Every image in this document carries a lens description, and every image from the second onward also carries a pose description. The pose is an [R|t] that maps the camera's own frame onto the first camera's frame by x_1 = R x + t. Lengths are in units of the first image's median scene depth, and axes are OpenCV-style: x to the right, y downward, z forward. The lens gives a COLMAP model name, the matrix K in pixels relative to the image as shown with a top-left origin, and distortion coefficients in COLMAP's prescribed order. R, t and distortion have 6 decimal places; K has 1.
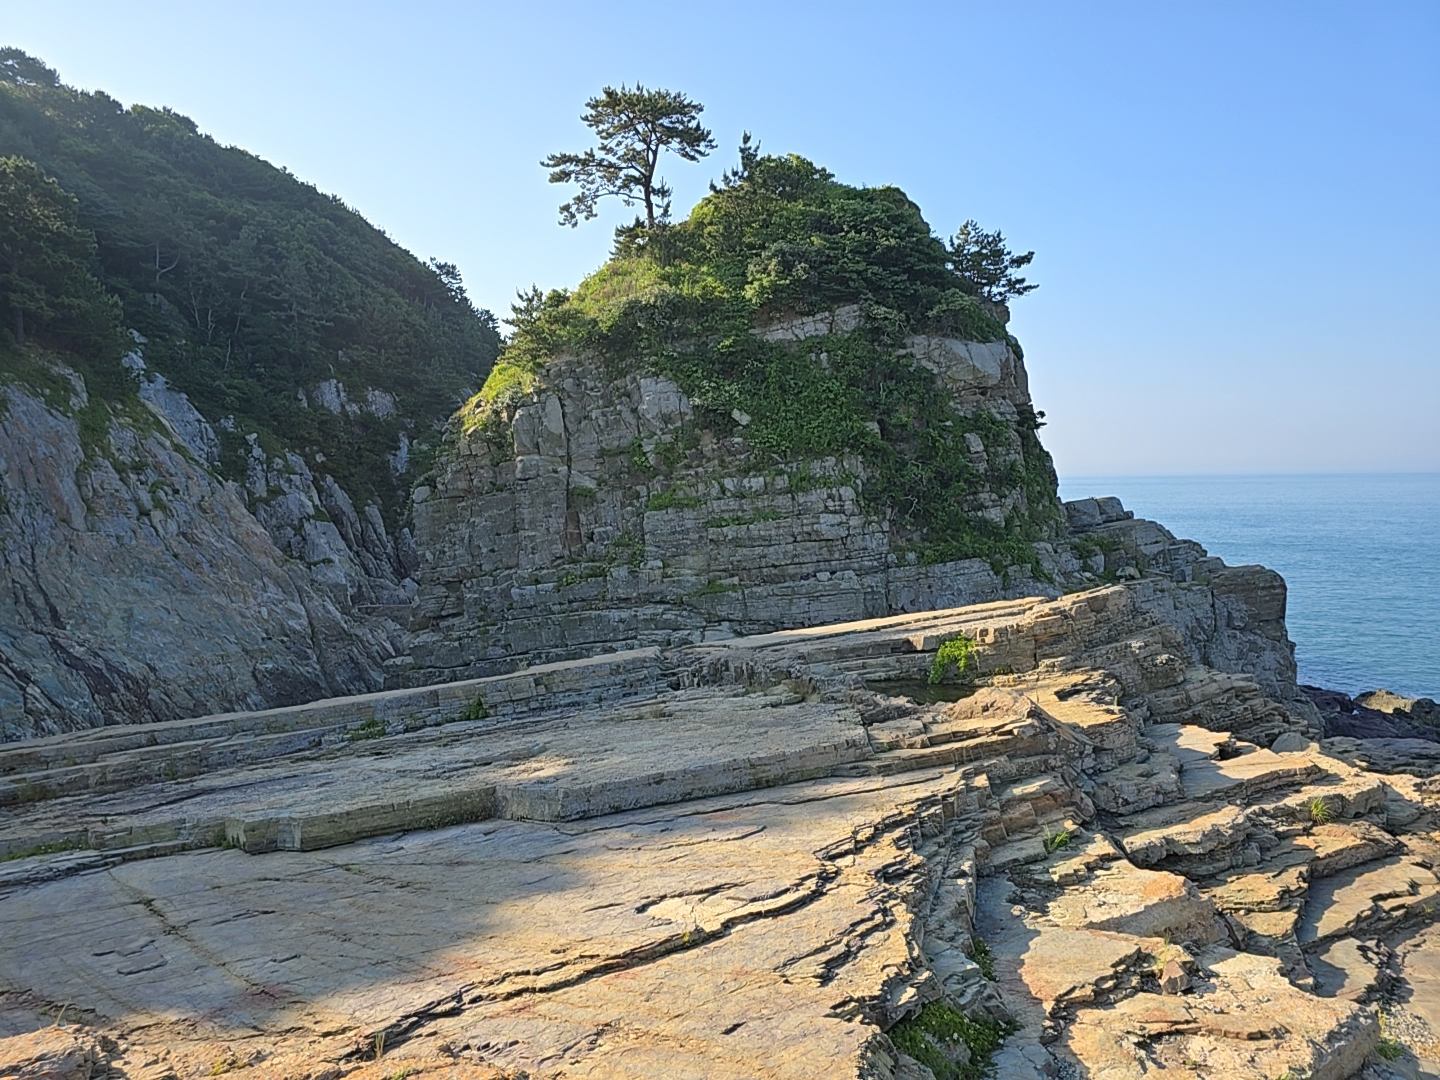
lens RADIAL K [[960.5, 0, 716.7], [0, 960.5, 540.2], [0, 0, 1]] dist [0.086292, -0.087038]
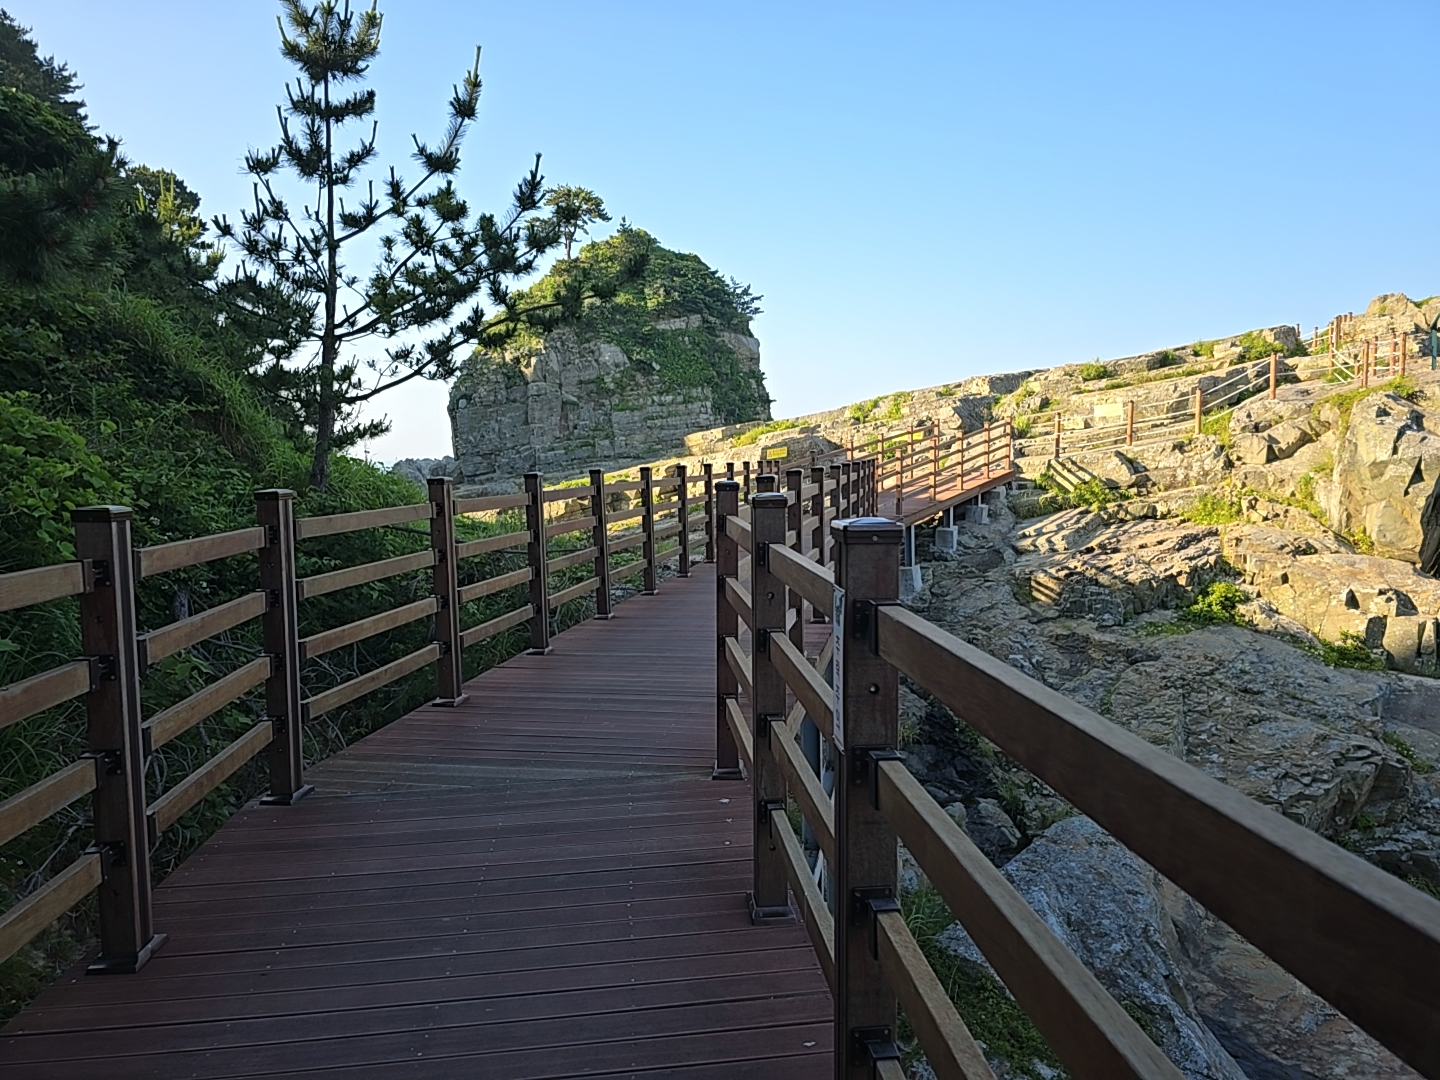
lens RADIAL K [[959.9, 0, 723.2], [0, 959.9, 544.5], [0, 0, 1]] dist [0.077265, -0.077312]
pose [[0.860091, -0.046845, 0.507985, -0.863058], [0.036782, 0.998878, 0.029836, 0.183960], [-0.508812, -0.006977, 0.860849, -0.788432]]
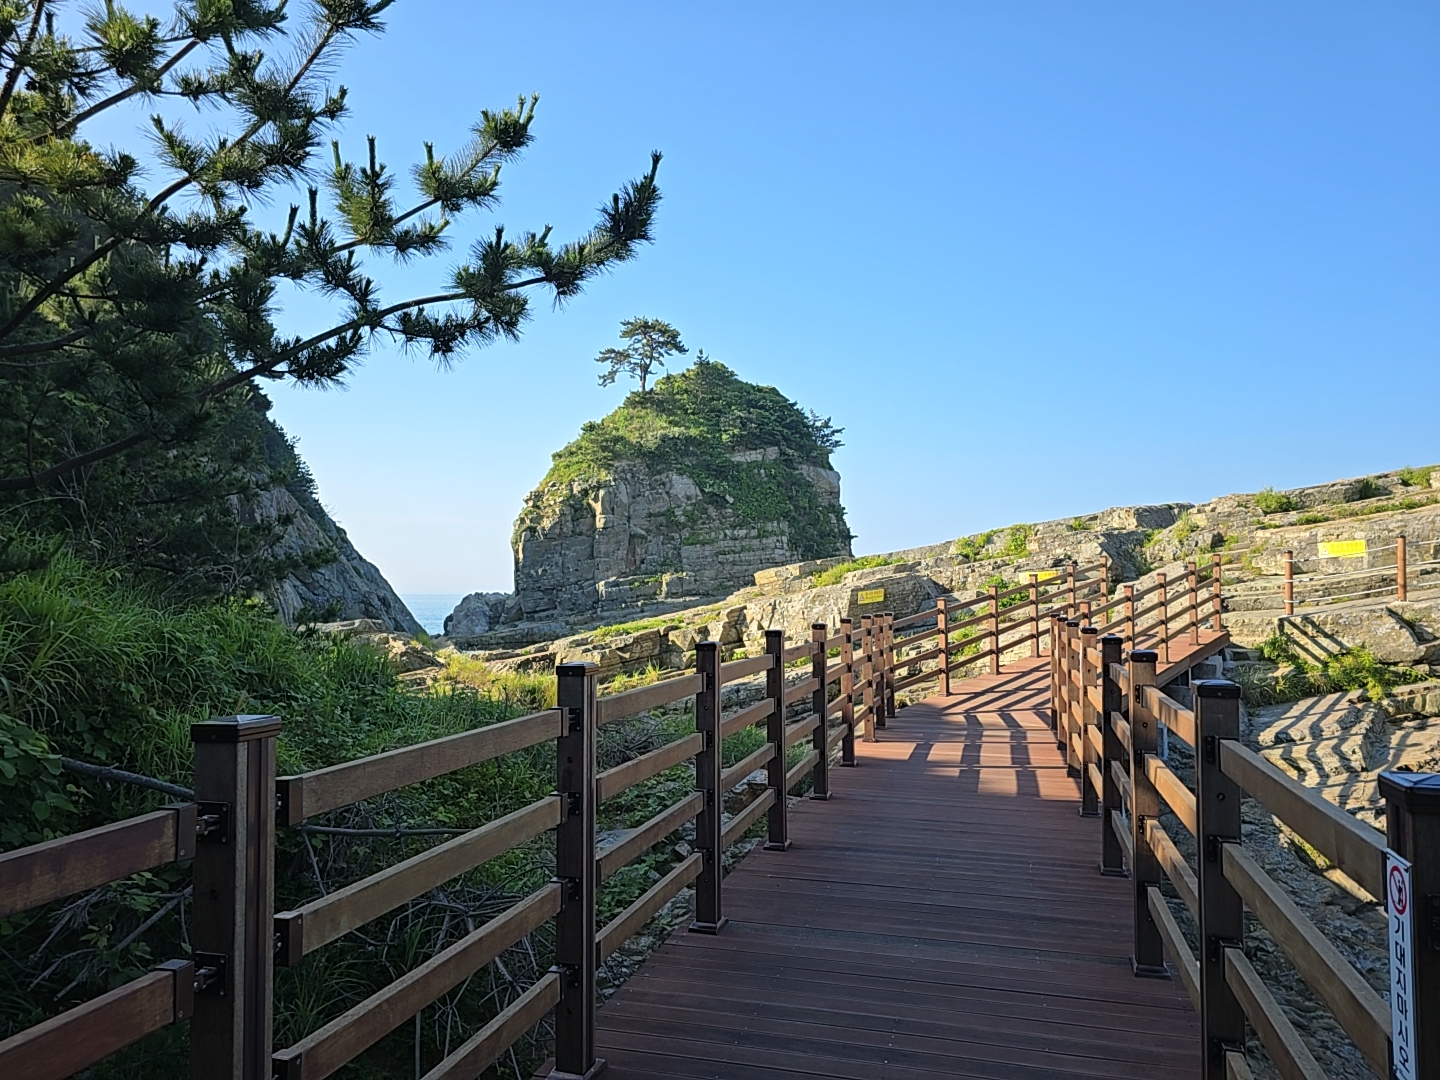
lens RADIAL K [[960.5, 0, 716.7], [0, 960.5, 540.2], [0, 0, 1]] dist [0.086292, -0.087038]
pose [[0.900287, 0.039467, 0.433504, -0.788265], [0.013414, 0.992893, -0.118254, 0.171369], [-0.435091, 0.112278, 0.893359, -0.660205]]
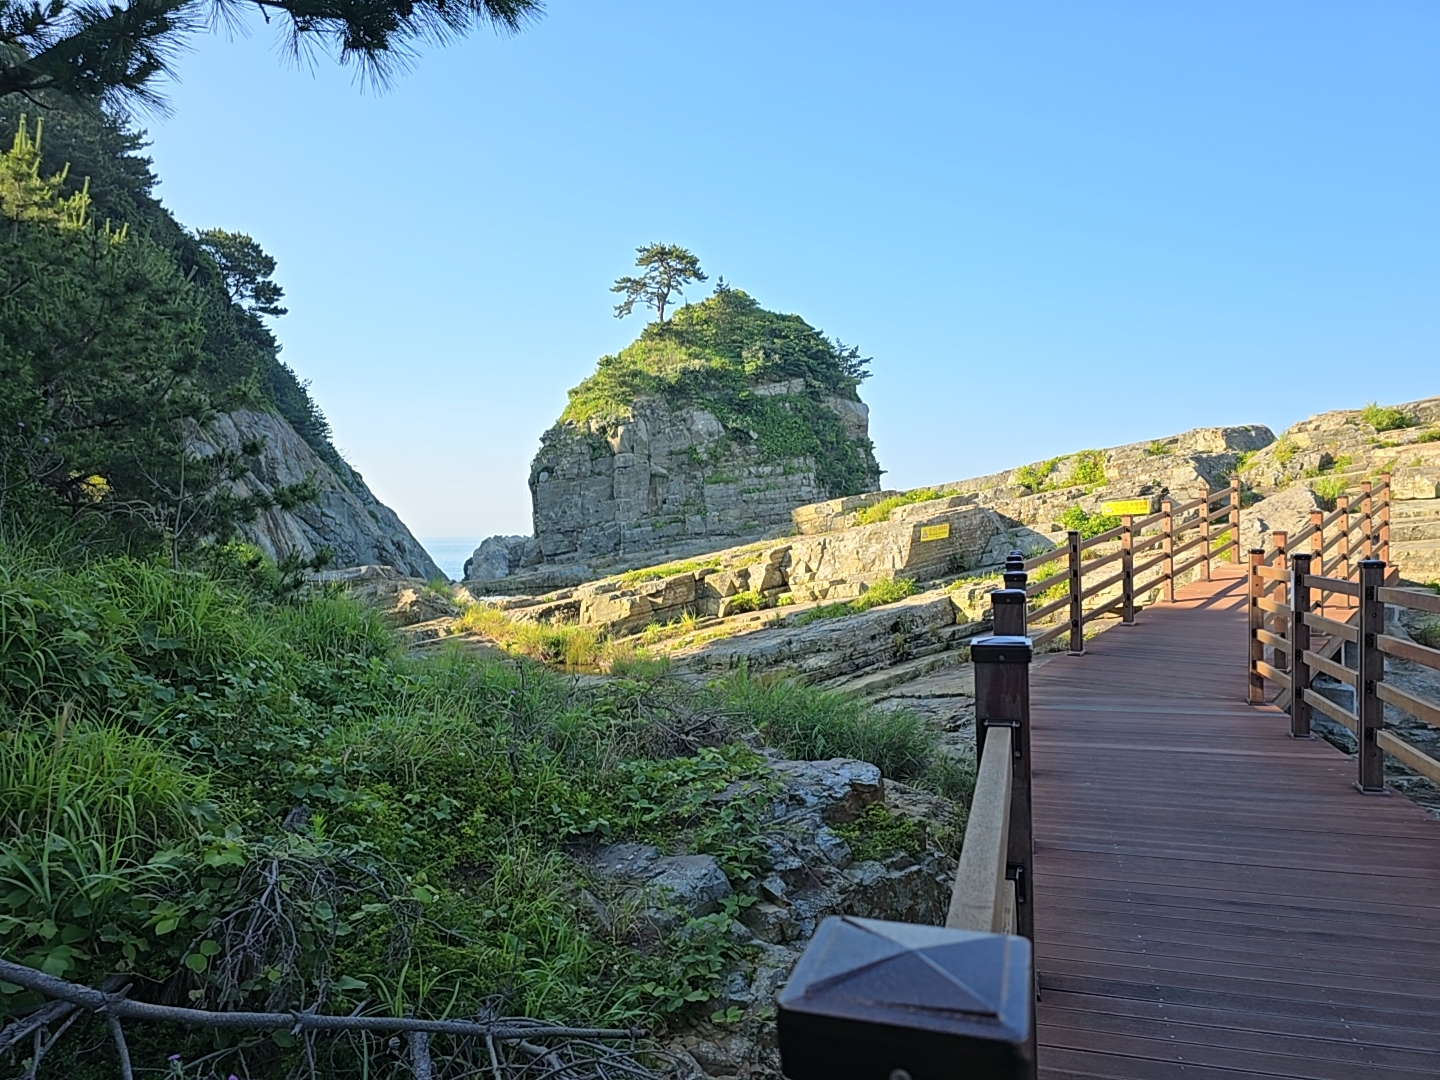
lens RADIAL K [[961.0, 0, 714.6], [0, 961.0, 548.0], [0, 0, 1]] dist [0.088528, -0.082147]
pose [[0.909474, -0.004658, 0.415734, -0.772561], [0.027411, 0.998434, -0.048777, 0.167852], [-0.414856, 0.055757, 0.908177, -0.599893]]
